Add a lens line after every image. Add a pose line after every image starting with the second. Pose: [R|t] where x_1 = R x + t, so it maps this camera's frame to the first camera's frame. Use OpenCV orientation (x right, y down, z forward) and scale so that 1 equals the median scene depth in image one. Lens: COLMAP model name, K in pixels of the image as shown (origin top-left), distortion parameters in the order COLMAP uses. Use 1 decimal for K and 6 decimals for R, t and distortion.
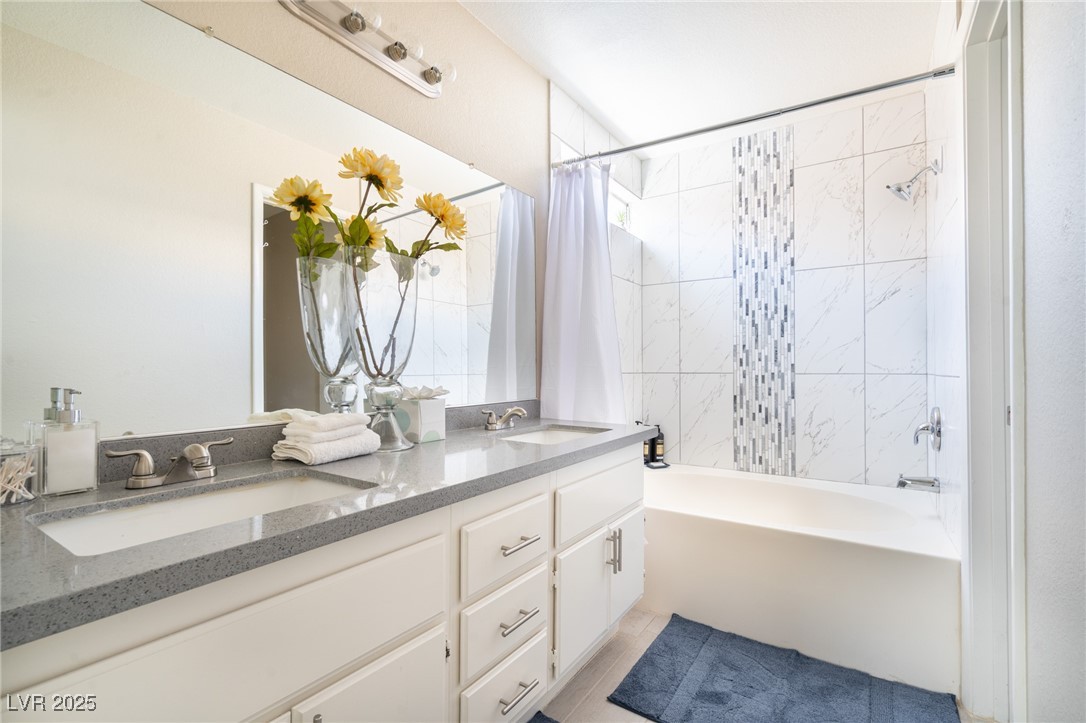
lens RADIAL K [[490.4, 0, 537.8], [0, 490.4, 365.2], [0, 0, 1]] dist [-0.005277, 0.002239]
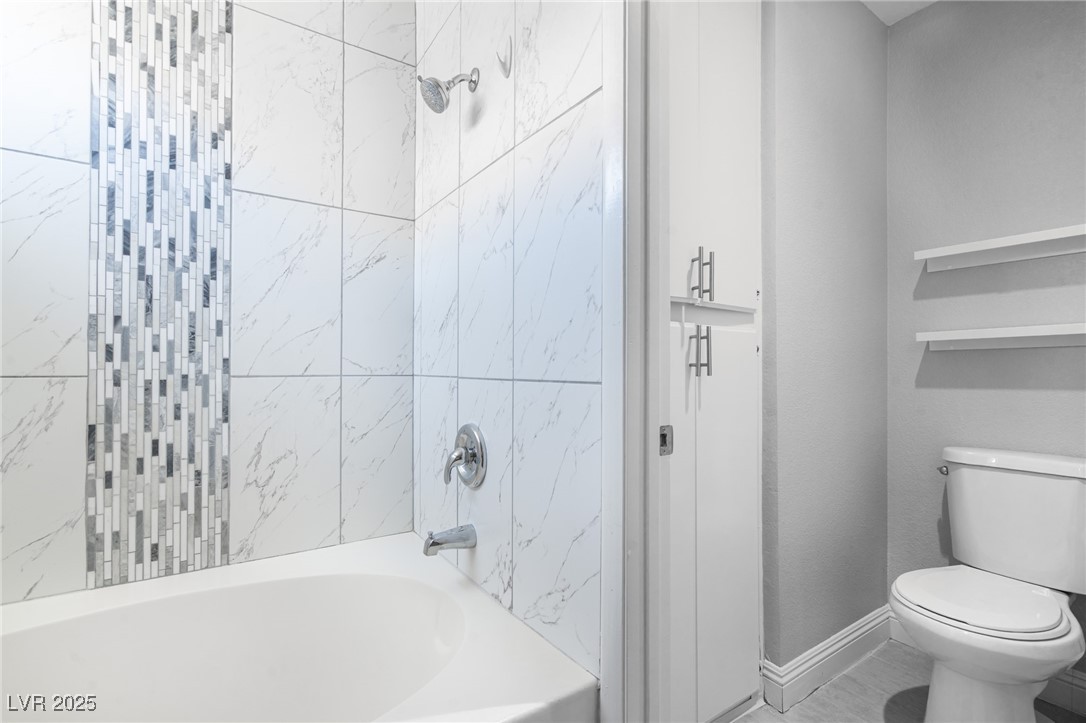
lens RADIAL K [[490.4, 0, 534.2], [0, 490.4, 365.6], [0, 0, 1]] dist [-0.005277, 0.002239]
pose [[0.396170, 0.008299, 0.918140, 0.152887], [-0.010684, 0.999933, -0.004429, 0.003967], [-0.918115, -0.008055, 0.396232, 0.458334]]
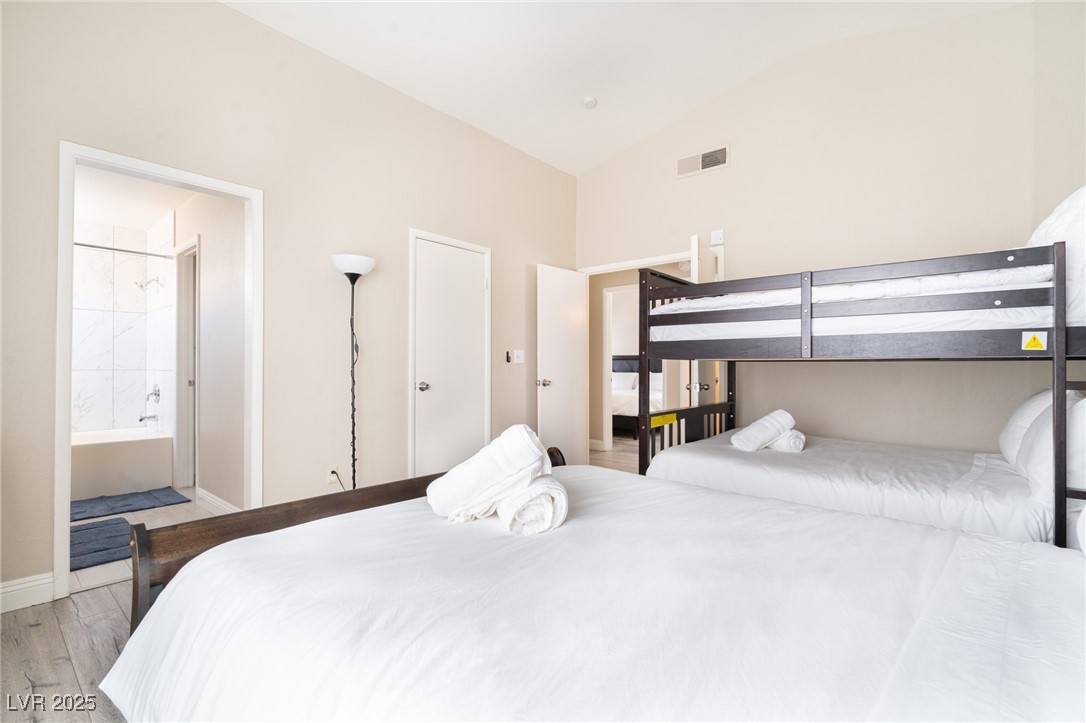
lens RADIAL K [[490.4, 0, 537.0], [0, 490.4, 365.6], [0, 0, 1]] dist [-0.005277, 0.002239]
pose [[0.131307, 0.000357, 0.991342, -0.884838], [-0.011458, 0.999934, 0.001158, -0.018243], [-0.991276, -0.011511, 0.131302, -0.773370]]
